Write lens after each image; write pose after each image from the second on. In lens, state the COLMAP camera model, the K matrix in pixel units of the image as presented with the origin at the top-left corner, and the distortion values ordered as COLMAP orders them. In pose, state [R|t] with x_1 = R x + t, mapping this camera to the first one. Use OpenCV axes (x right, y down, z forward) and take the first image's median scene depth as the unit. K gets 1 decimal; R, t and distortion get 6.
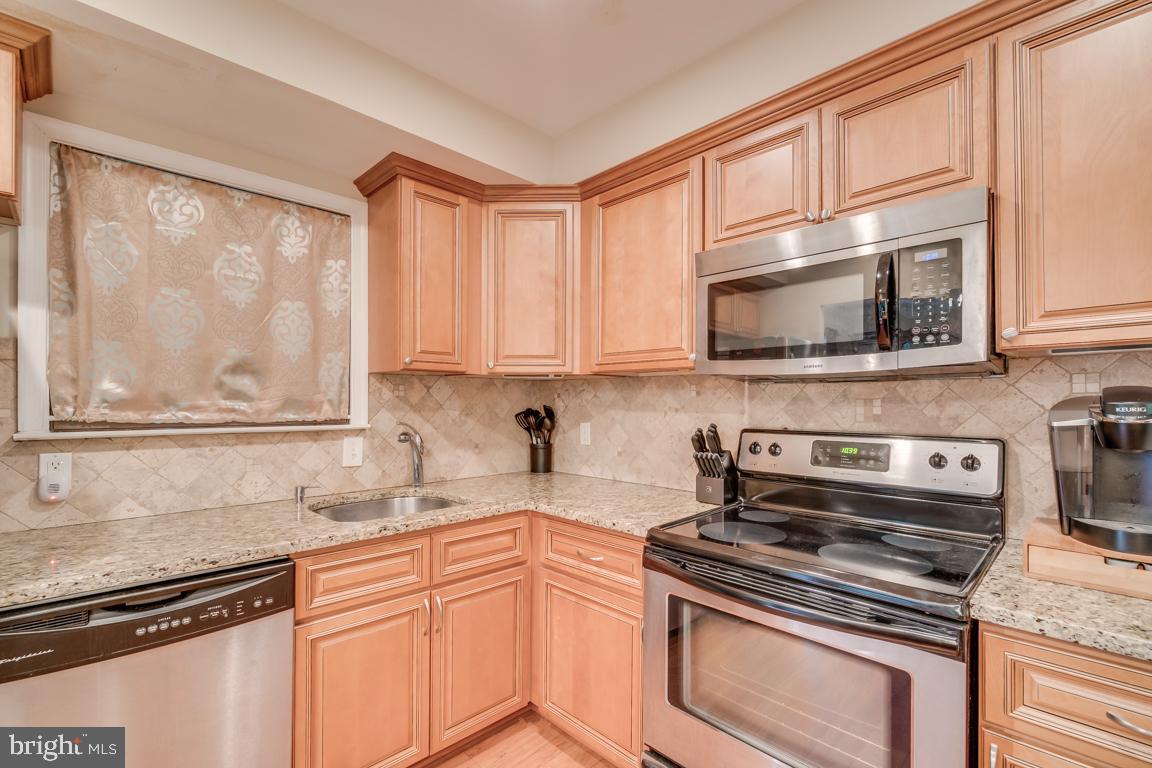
lens RADIAL K [[499.8, 0, 565.3], [0, 499.8, 401.6], [0, 0, 1]] dist [-0.009636, 0.002471]
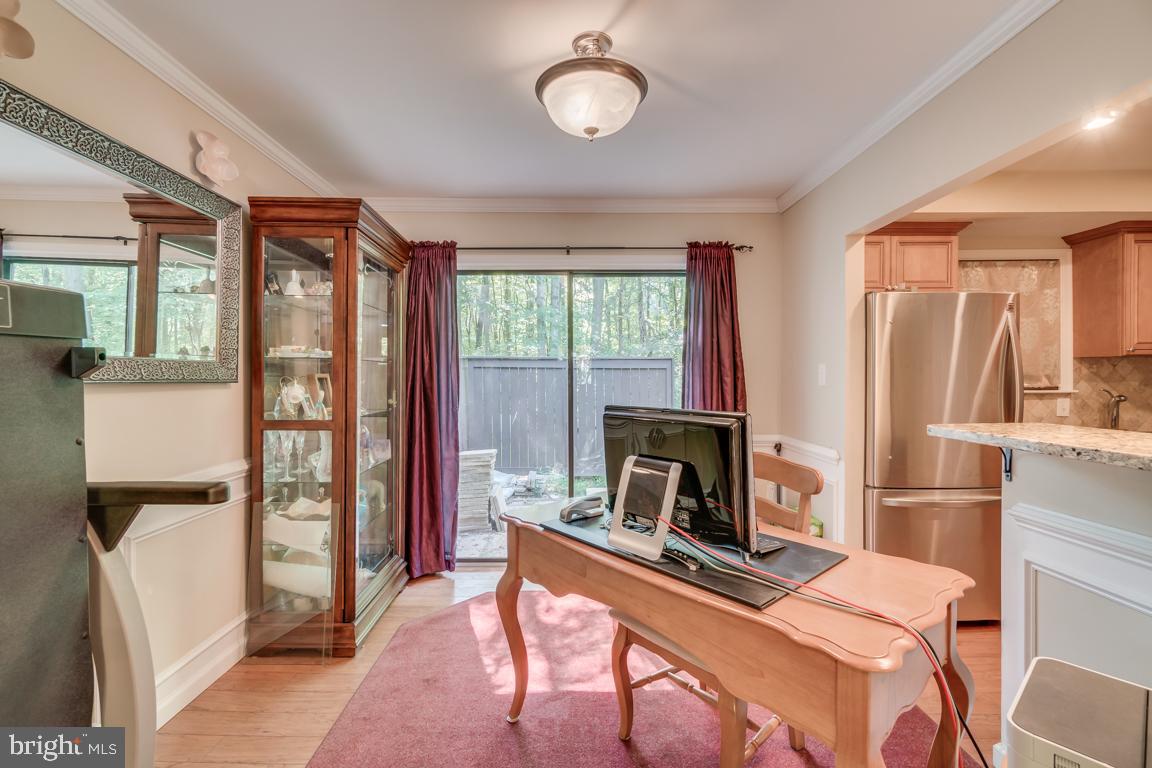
lens RADIAL K [[499.8, 0, 573.9], [0, 499.8, 378.9], [0, 0, 1]] dist [-0.009636, 0.002471]
pose [[0.718893, -0.003293, -0.695113, -0.510154], [0.008912, 0.999950, 0.004480, -0.012662], [0.695064, -0.009416, 0.718886, -1.400808]]
